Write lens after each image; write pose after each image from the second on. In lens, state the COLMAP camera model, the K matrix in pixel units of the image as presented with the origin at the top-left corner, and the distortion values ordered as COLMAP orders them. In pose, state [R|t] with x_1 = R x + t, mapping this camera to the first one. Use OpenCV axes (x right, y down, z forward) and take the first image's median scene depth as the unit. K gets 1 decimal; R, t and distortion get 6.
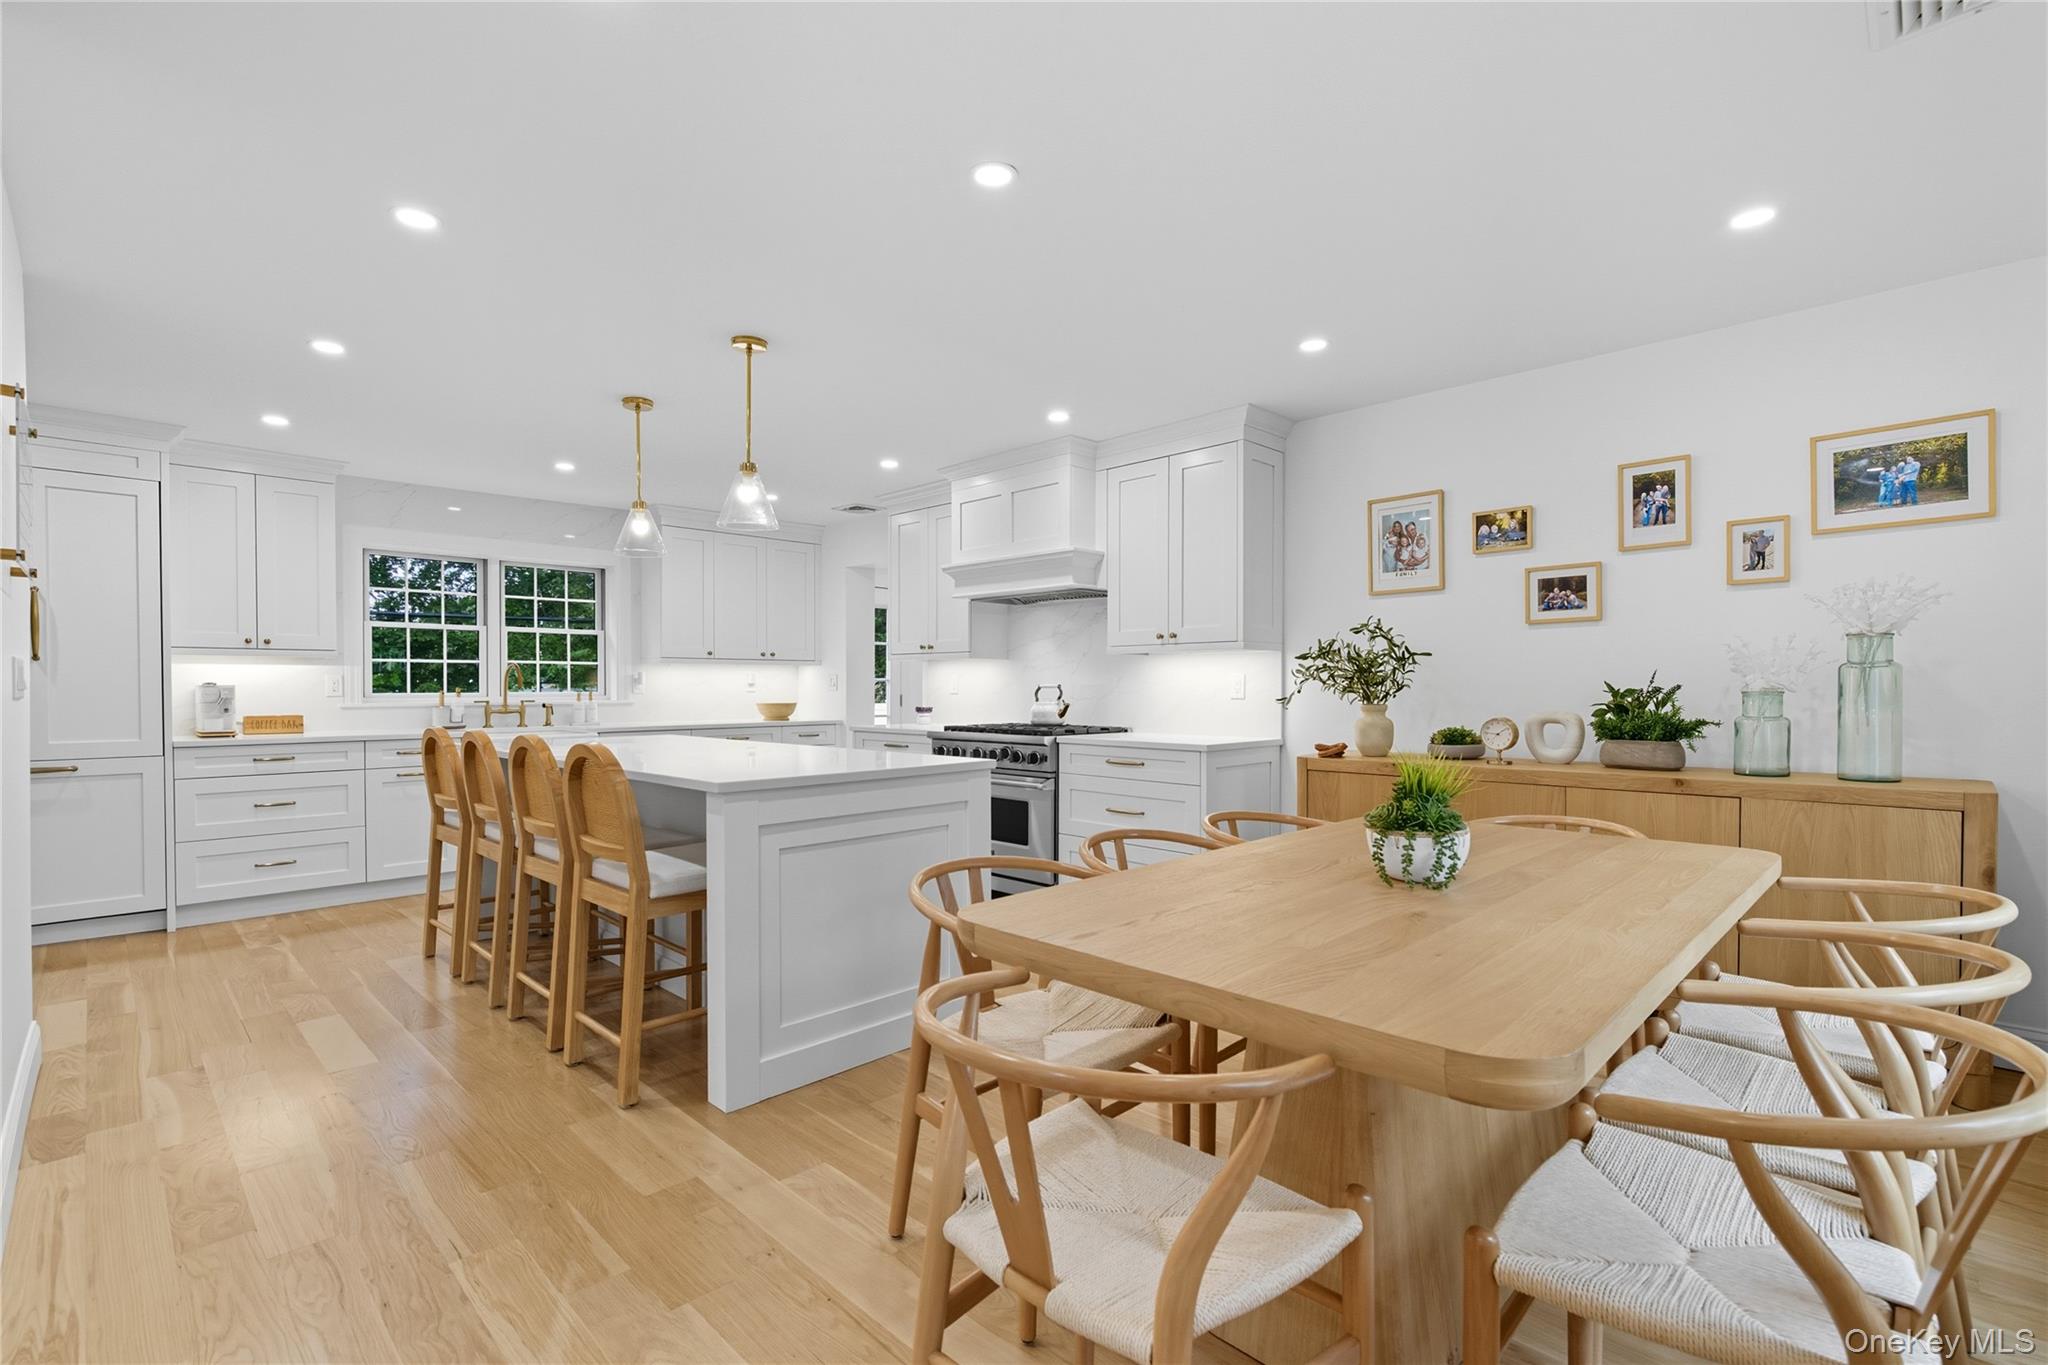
lens RADIAL K [[923.0, 0, 1018.7], [0, 923.0, 697.0], [0, 0, 1]] dist [0.001101, 0.000301]
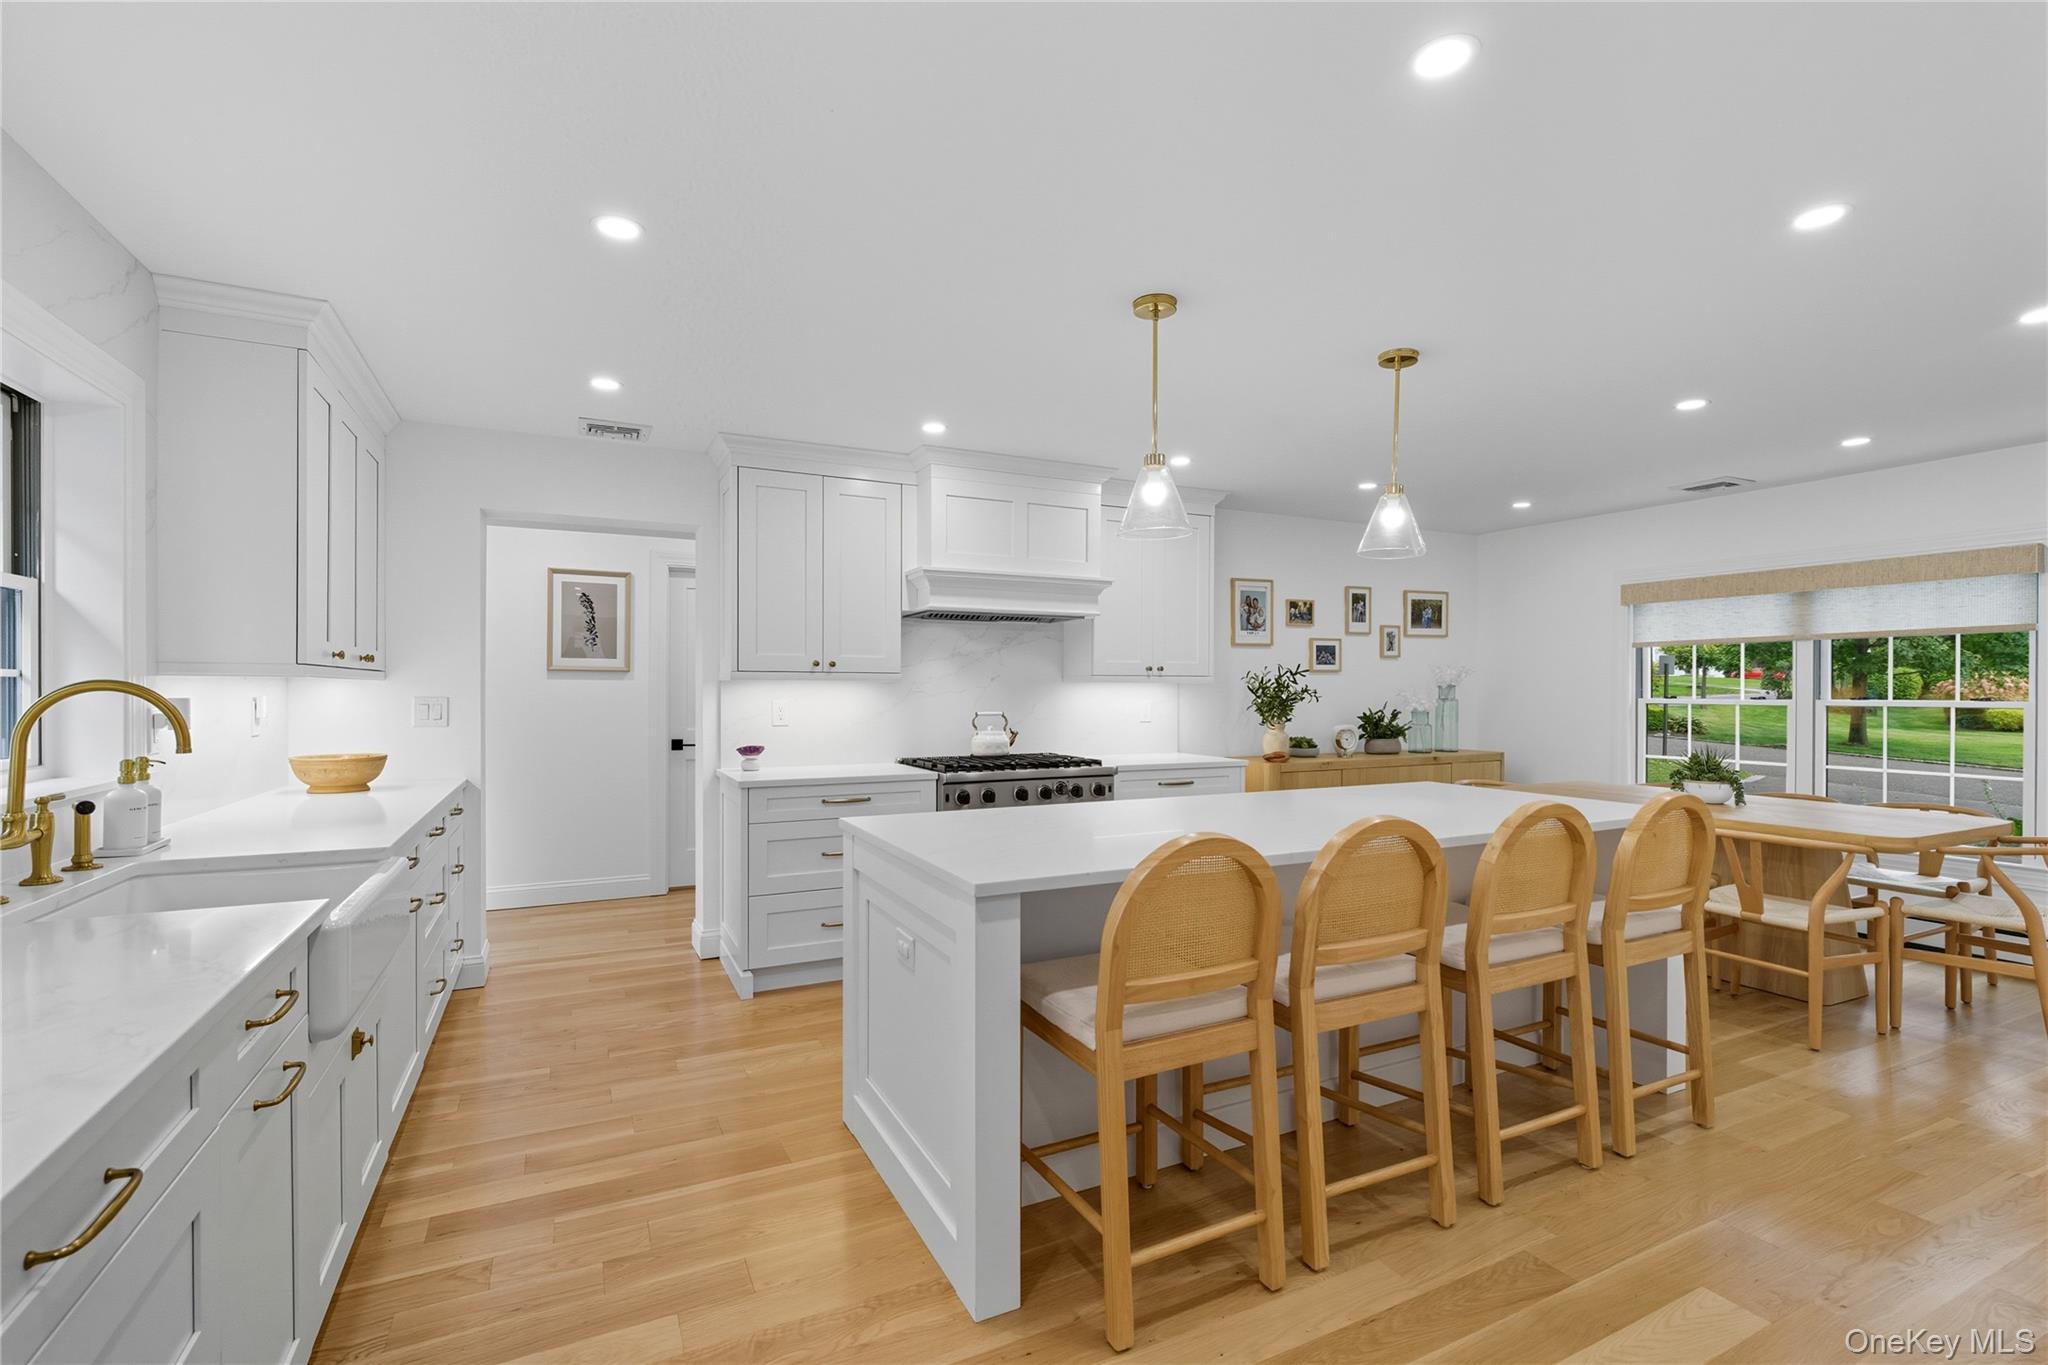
lens RADIAL K [[924.9, 0, 1017.4], [0, 924.9, 689.2], [0, 0, 1]] dist [-0.000913, -0.000834]
pose [[0.326297, 0.002846, 0.945263, -1.124352], [0.010819, 0.999919, -0.006745, -0.040865], [-0.945205, 0.012428, 0.326240, 0.916416]]
